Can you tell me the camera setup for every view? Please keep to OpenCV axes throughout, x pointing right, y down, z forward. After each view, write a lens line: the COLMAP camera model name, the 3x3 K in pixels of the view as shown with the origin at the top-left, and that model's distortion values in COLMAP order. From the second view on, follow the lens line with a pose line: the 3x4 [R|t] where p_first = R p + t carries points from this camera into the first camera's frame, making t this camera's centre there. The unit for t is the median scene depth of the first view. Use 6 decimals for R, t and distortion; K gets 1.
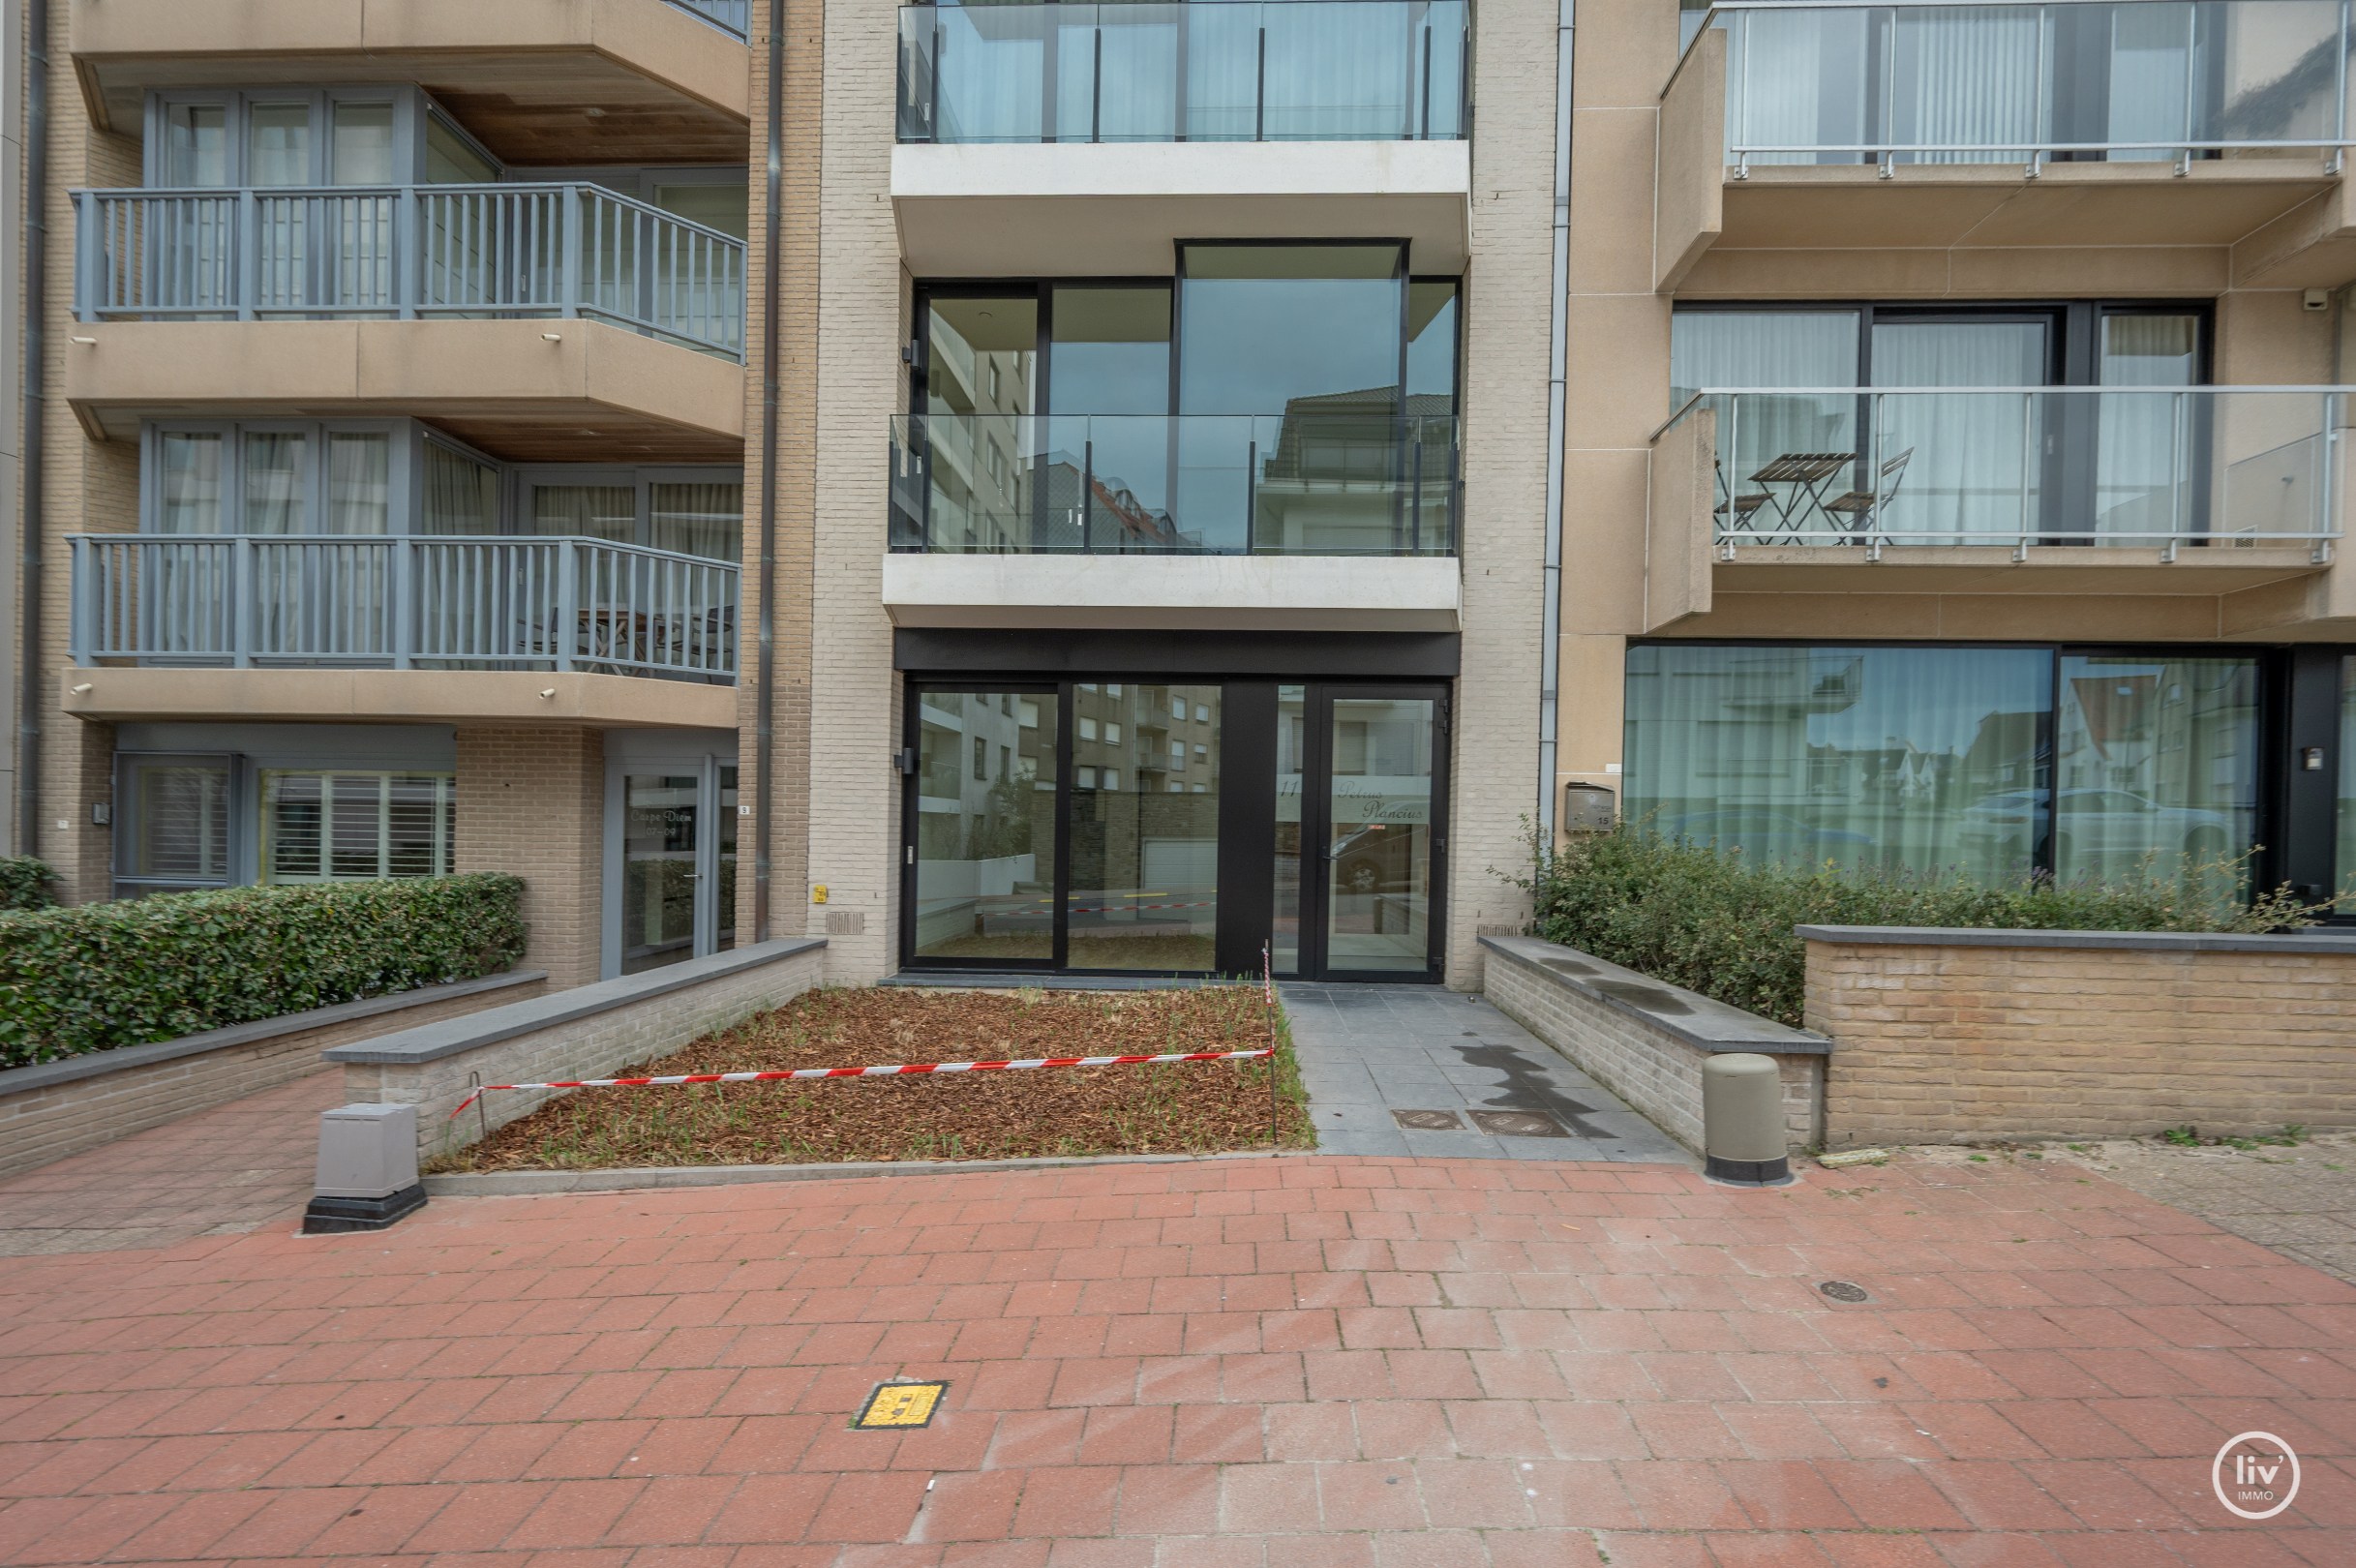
lens RADIAL K [[1023.2, 0, 1209.4], [0, 1023.2, 829.7], [0, 0, 1]] dist [-0.001525, 0.000228]
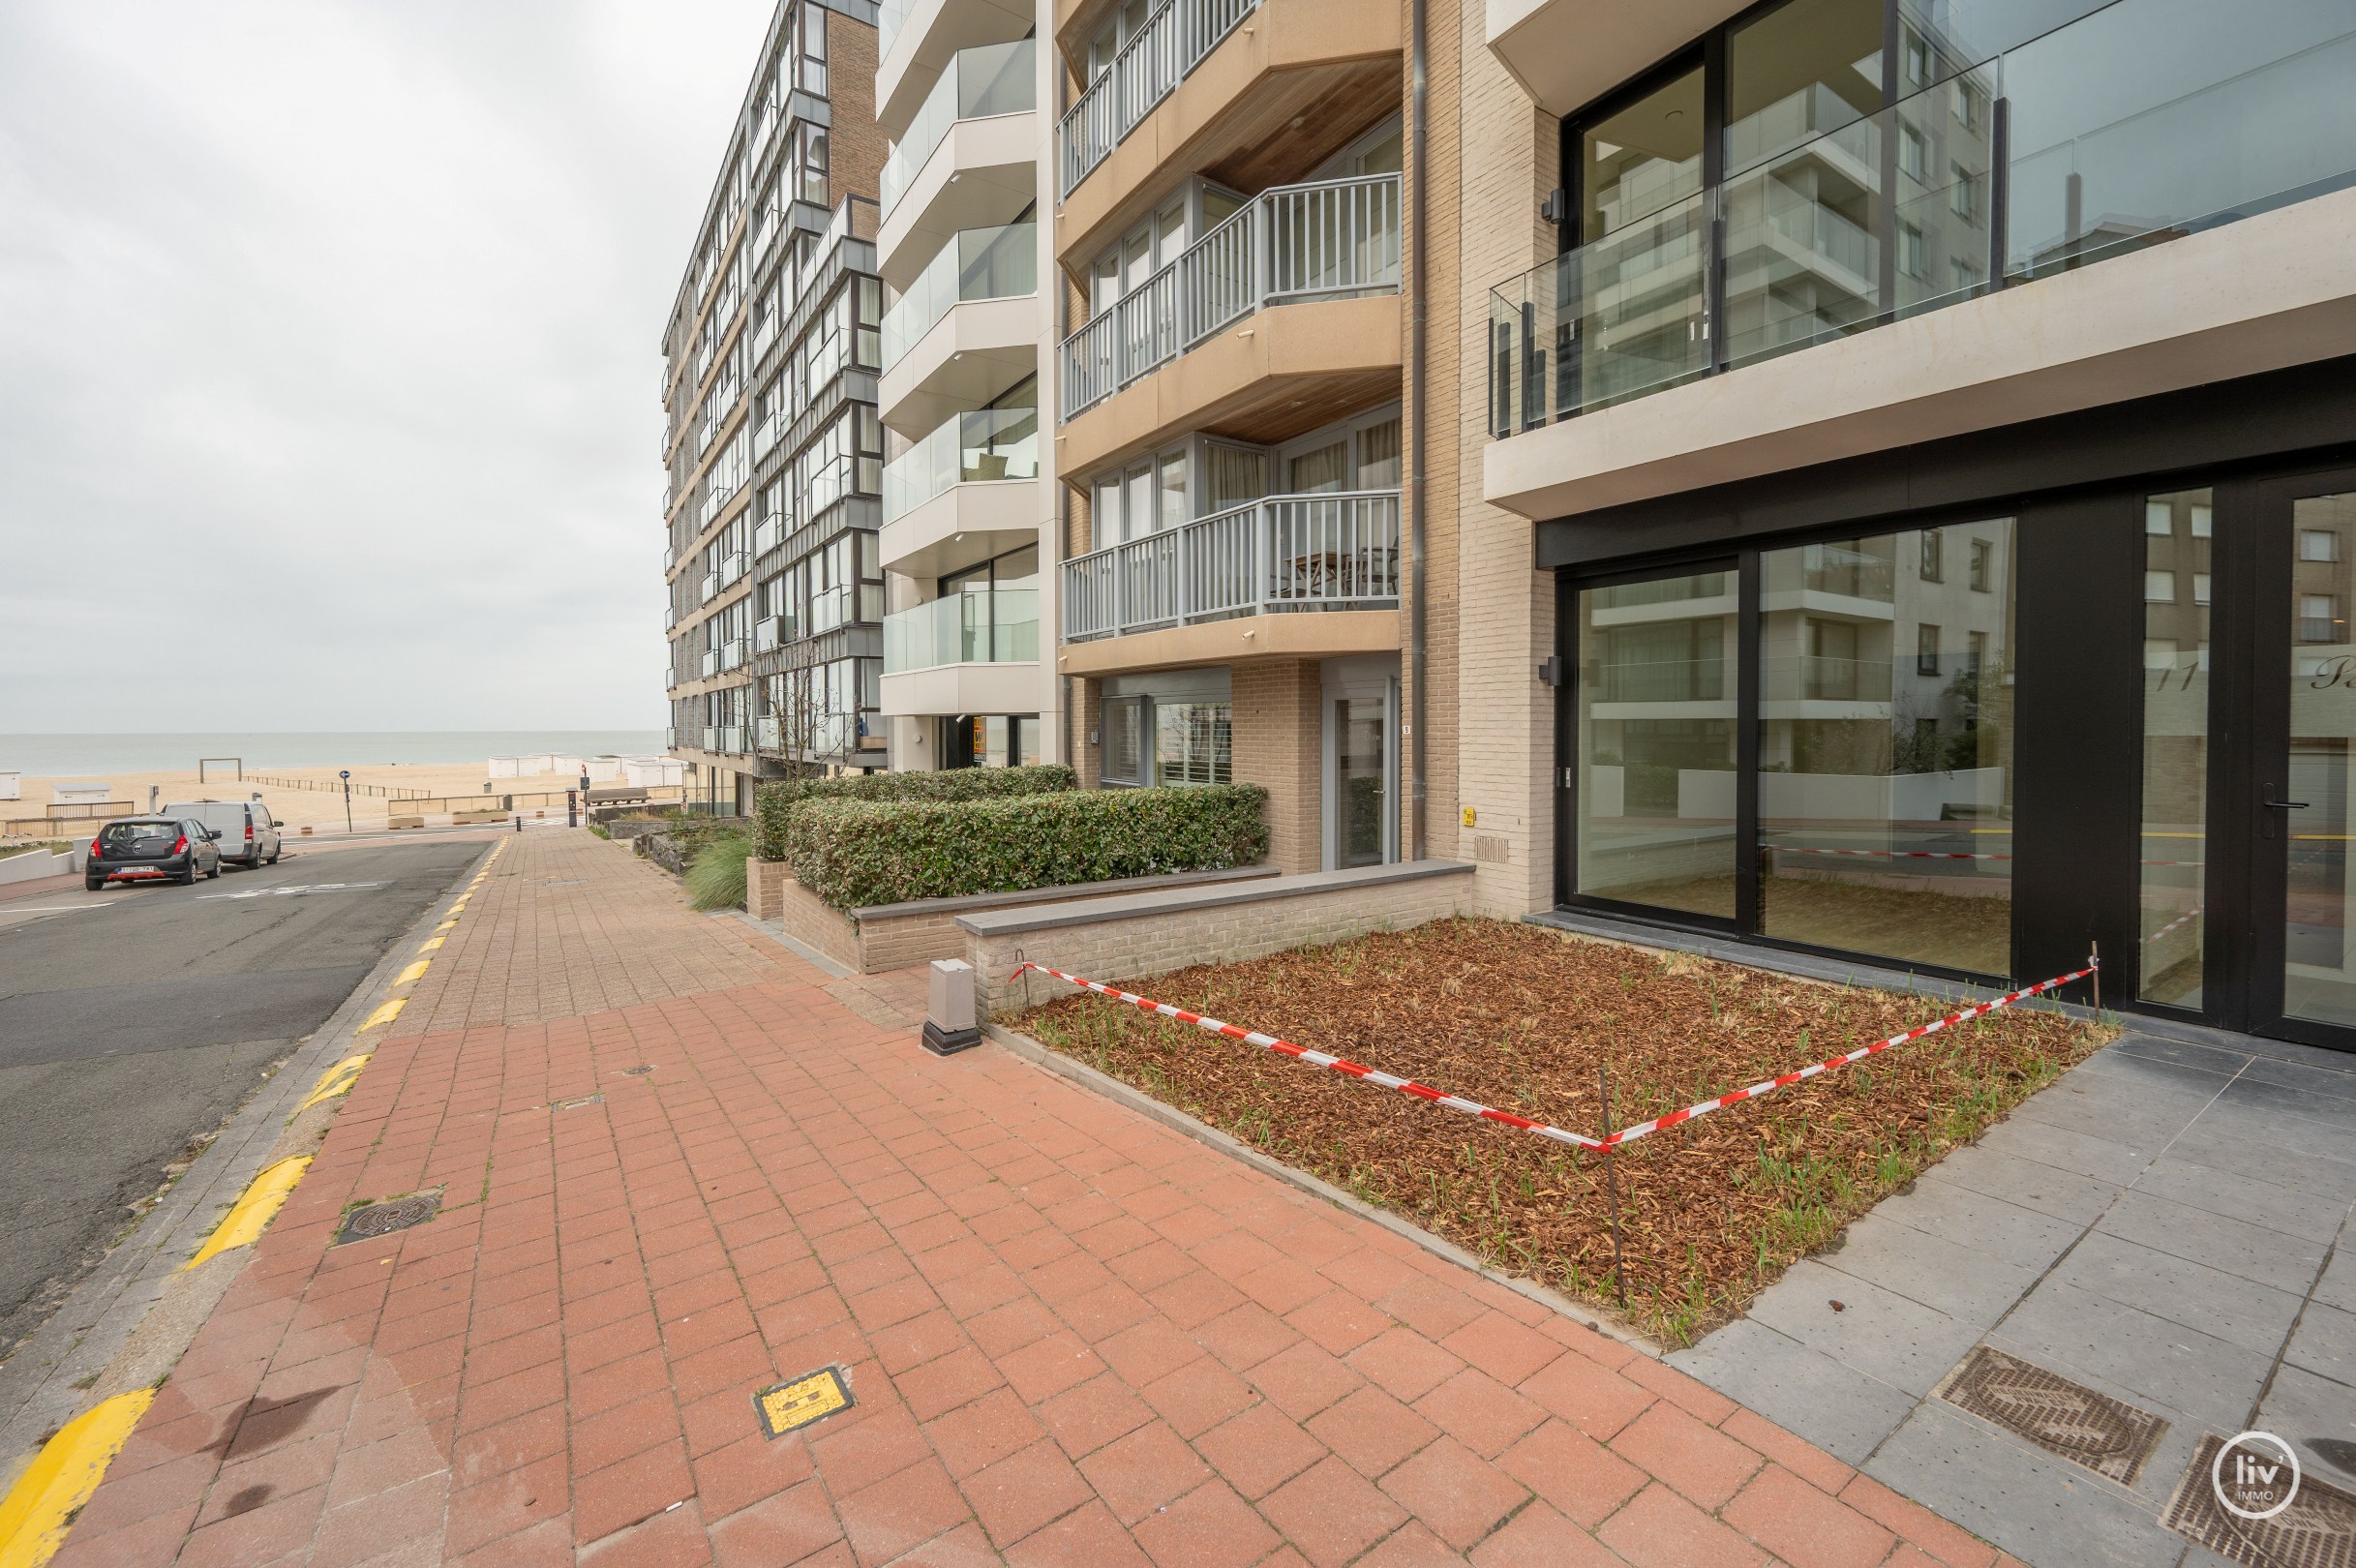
lens RADIAL K [[968.3, 0, 1164.5], [0, 968.3, 740.3], [0, 0, 1]] dist [-0.003104, 0.000077]
pose [[0.574584, -0.005356, -0.818428, 0.203900], [0.008572, 0.999963, -0.000526, -0.010625], [0.818401, -0.006714, 0.574609, 0.259167]]
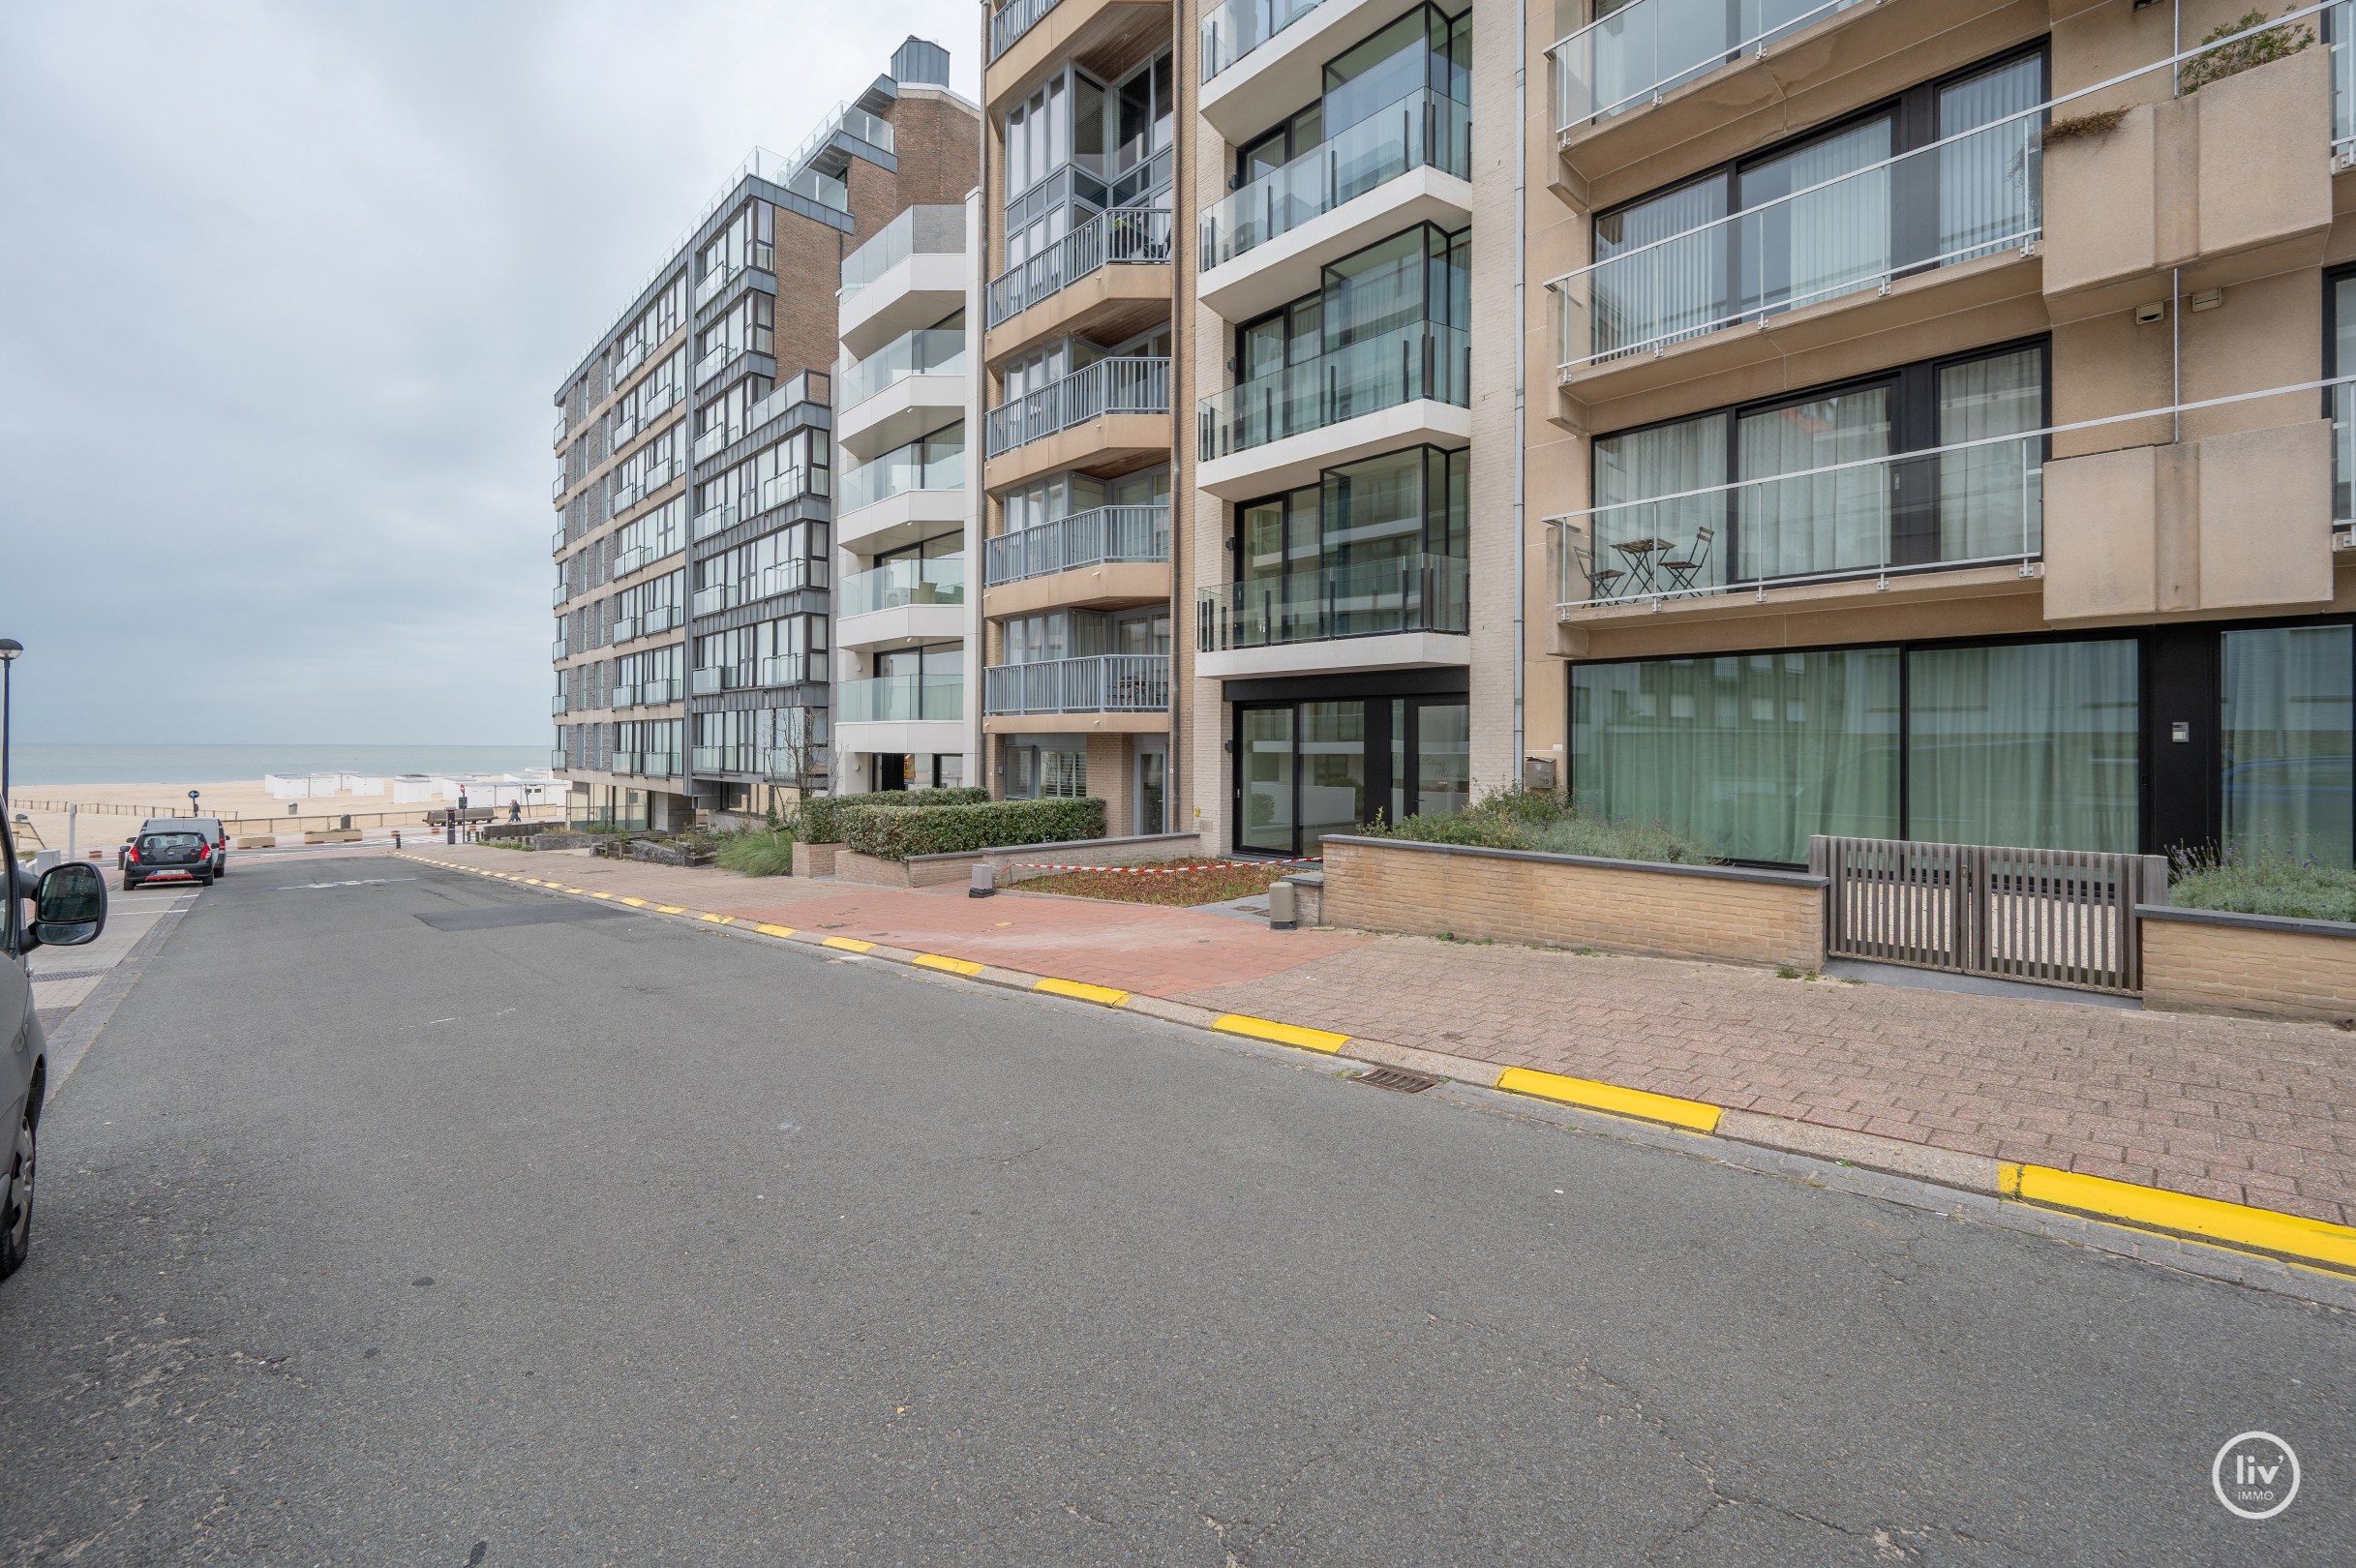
lens RADIAL K [[1023.2, 0, 1137.8], [0, 1023.2, 736.5], [0, 0, 1]] dist [-0.001525, 0.000228]
pose [[0.676843, -0.019030, -0.735882, 1.109708], [0.003435, 0.999737, -0.022694, -0.043809], [0.736120, 0.012832, 0.676730, -0.512472]]
